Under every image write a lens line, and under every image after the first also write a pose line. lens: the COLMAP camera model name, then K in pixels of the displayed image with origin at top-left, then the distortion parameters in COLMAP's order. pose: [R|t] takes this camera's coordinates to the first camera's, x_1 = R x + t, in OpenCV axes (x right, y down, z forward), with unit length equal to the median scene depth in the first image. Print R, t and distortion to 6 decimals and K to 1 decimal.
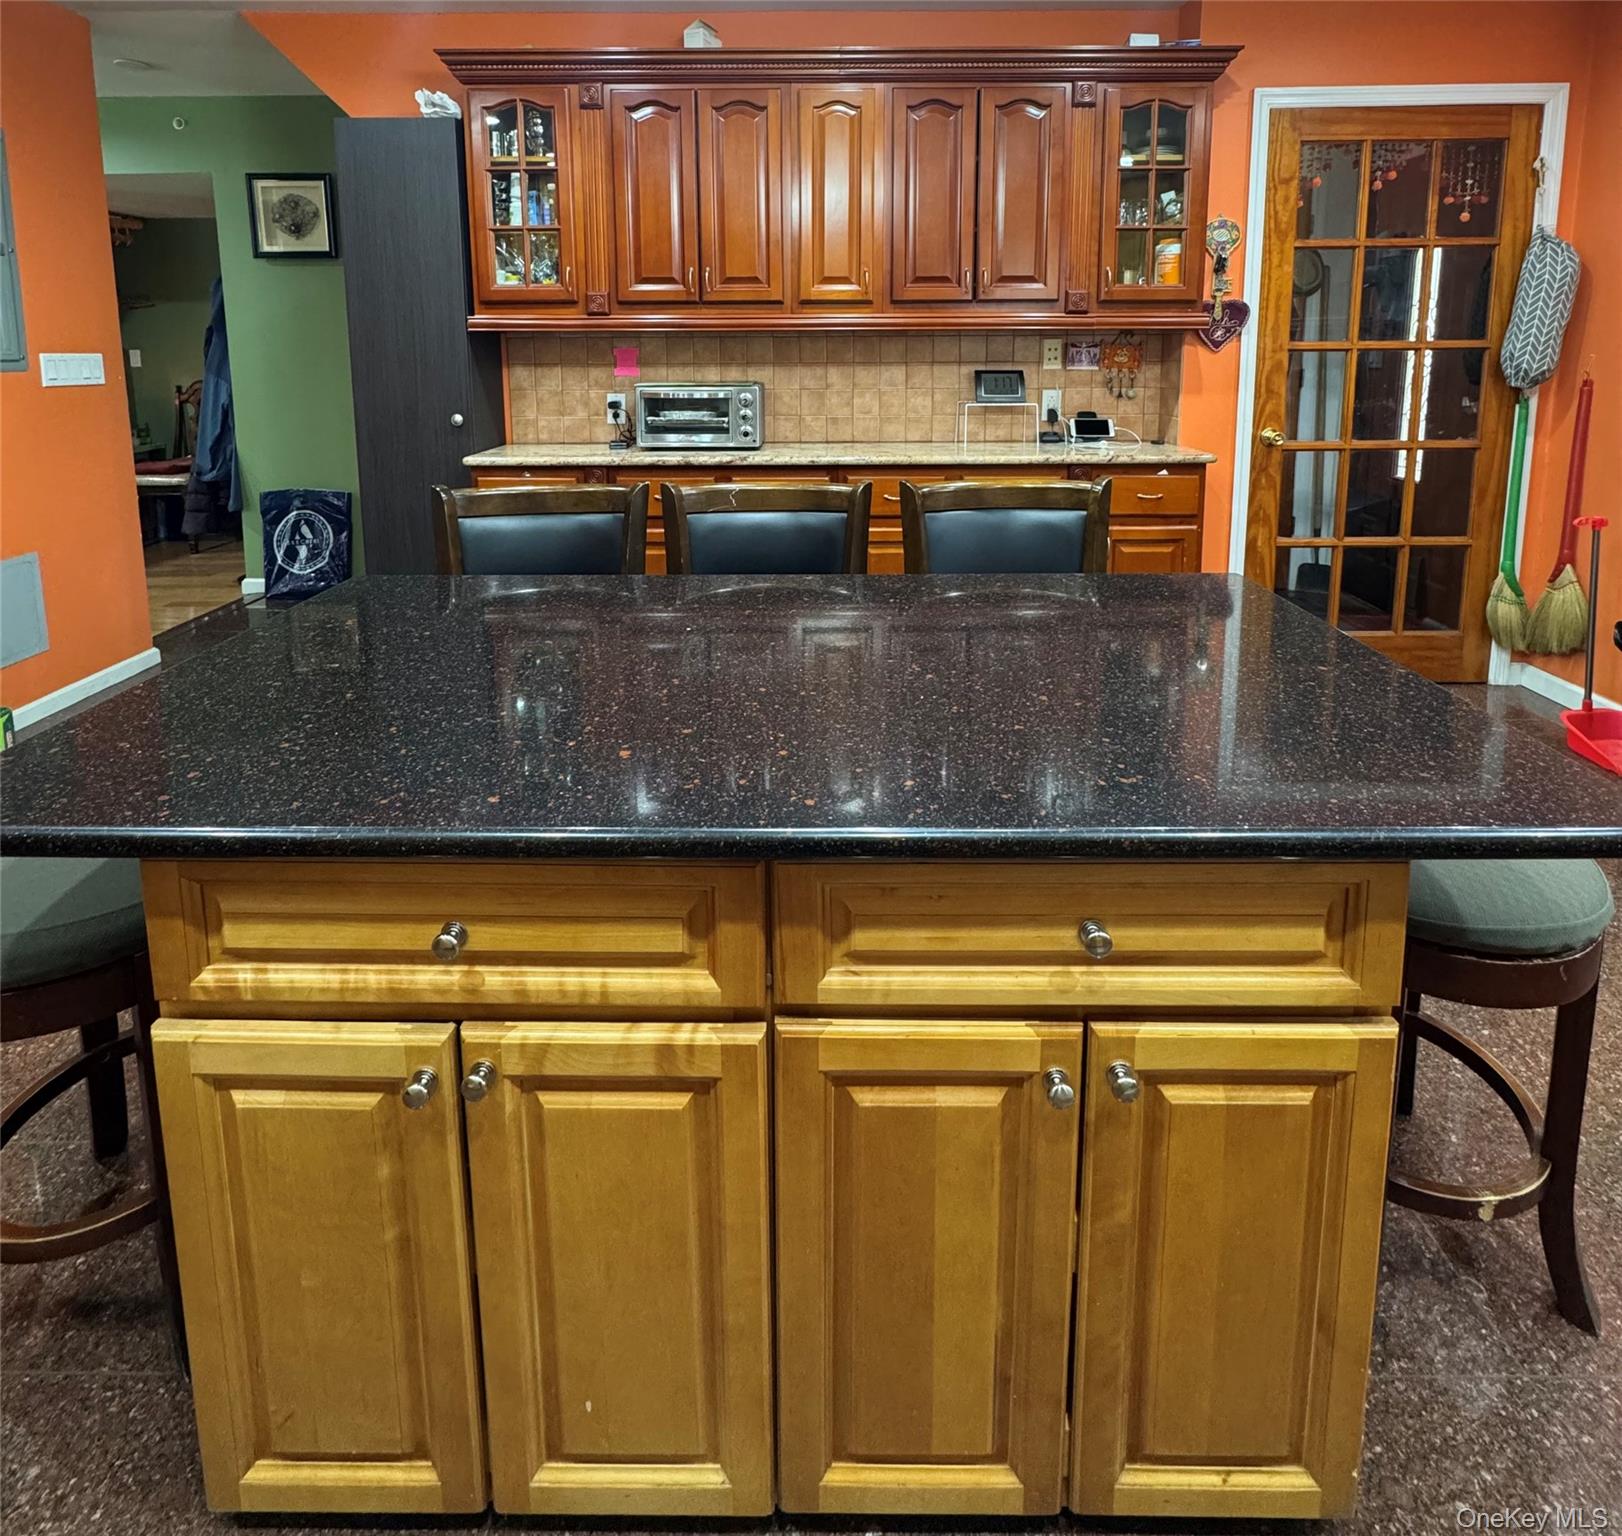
lens RADIAL K [[1385.7, 0, 808.0], [0, 1385.7, 768.1], [0, 0, 1]] dist [0.001727, 0.010297]
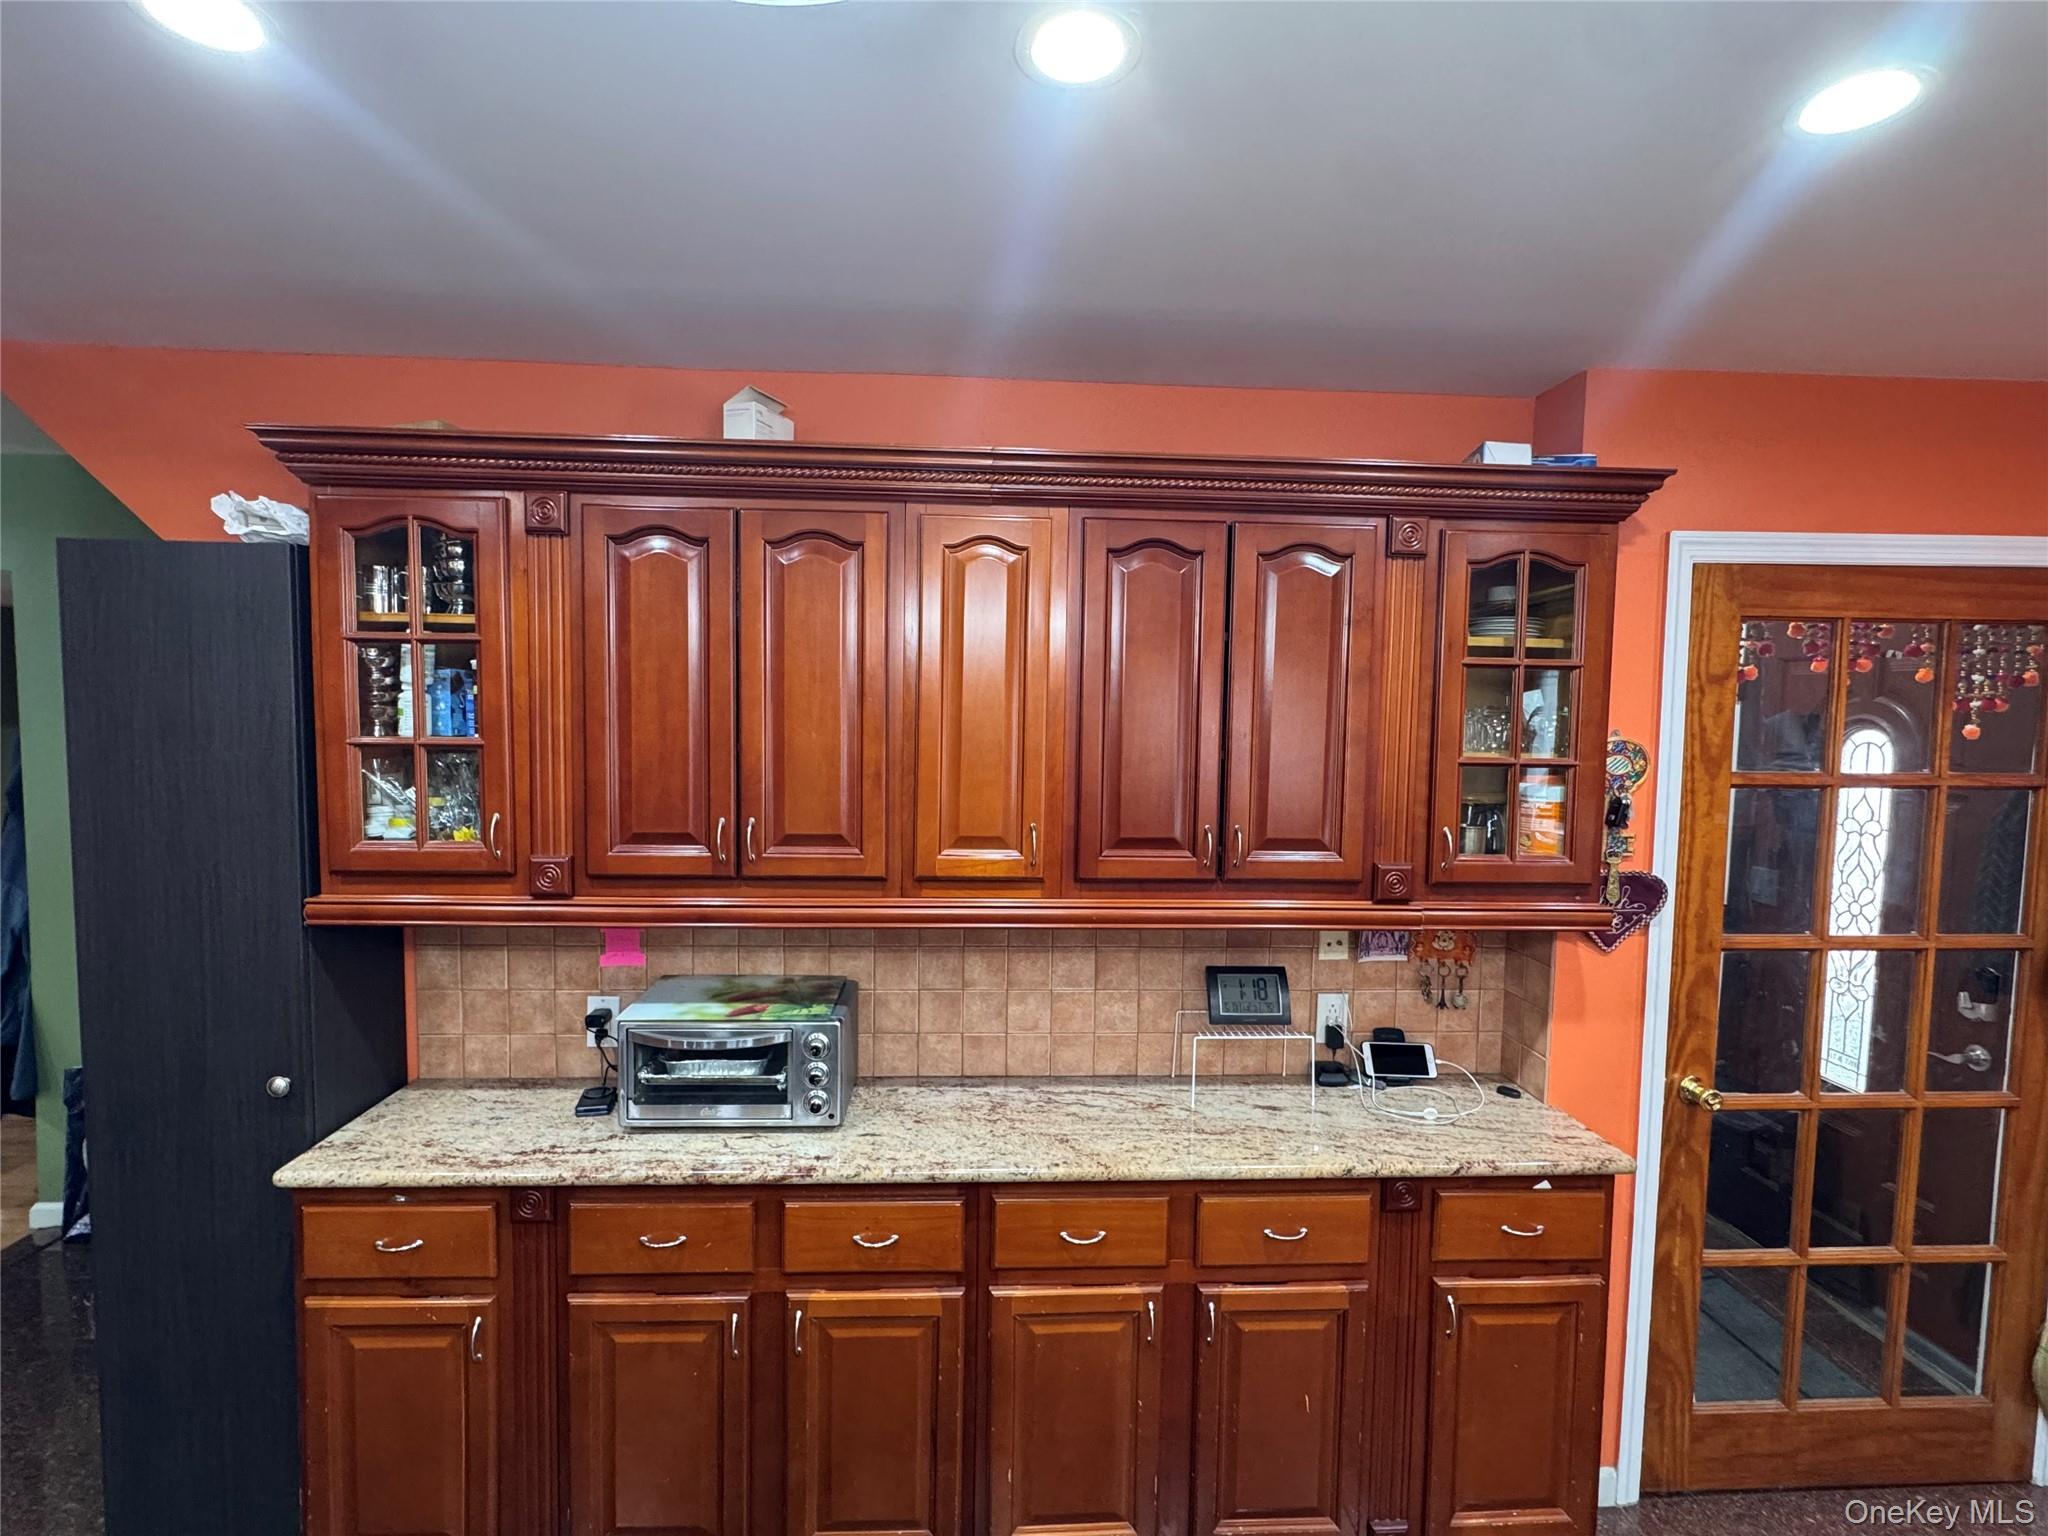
lens RADIAL K [[953.5, 0, 1028.3], [0, 953.5, 768.0], [0, 0, 1]] dist [0.004005, 0.000116]
pose [[0.998151, 0.015049, 0.058884, 0.016212], [-0.011834, 0.998439, -0.054580, -0.357338], [-0.059614, 0.053782, 0.996772, 0.599800]]
